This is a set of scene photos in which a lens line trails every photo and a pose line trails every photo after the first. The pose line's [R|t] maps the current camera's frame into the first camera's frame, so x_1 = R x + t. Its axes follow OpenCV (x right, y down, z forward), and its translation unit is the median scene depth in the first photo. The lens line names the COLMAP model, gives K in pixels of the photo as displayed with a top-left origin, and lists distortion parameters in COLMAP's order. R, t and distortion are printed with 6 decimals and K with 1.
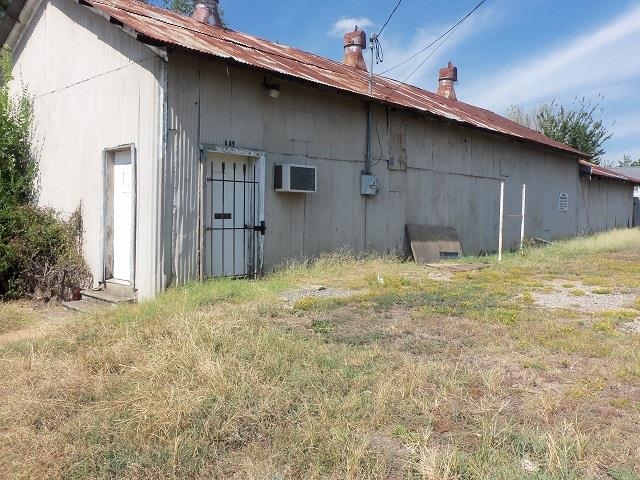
lens RADIAL K [[554.1, 0, 320.0], [0, 554.1, 240.0], [0, 0, 1]] dist [-0.003048, 0.005606]
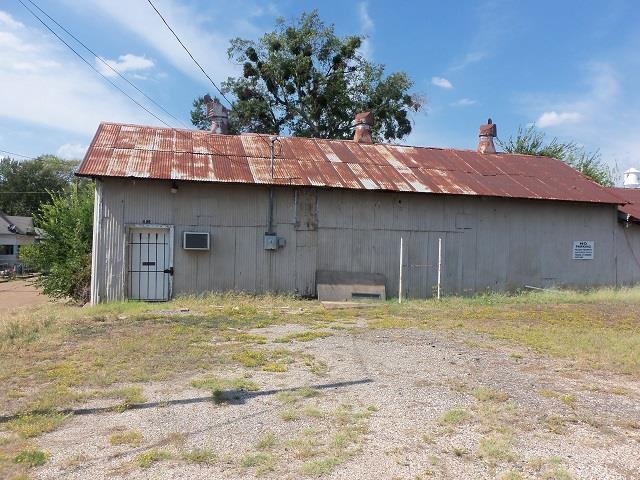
lens RADIAL K [[554.1, 0, 320.0], [0, 554.1, 240.0], [0, 0, 1]] dist [-0.003048, 0.005606]
pose [[0.852502, 0.007505, -0.522669, 0.898008], [-0.033862, 0.998590, -0.040891, -0.049877], [0.521625, 0.052558, 0.851554, -0.132366]]
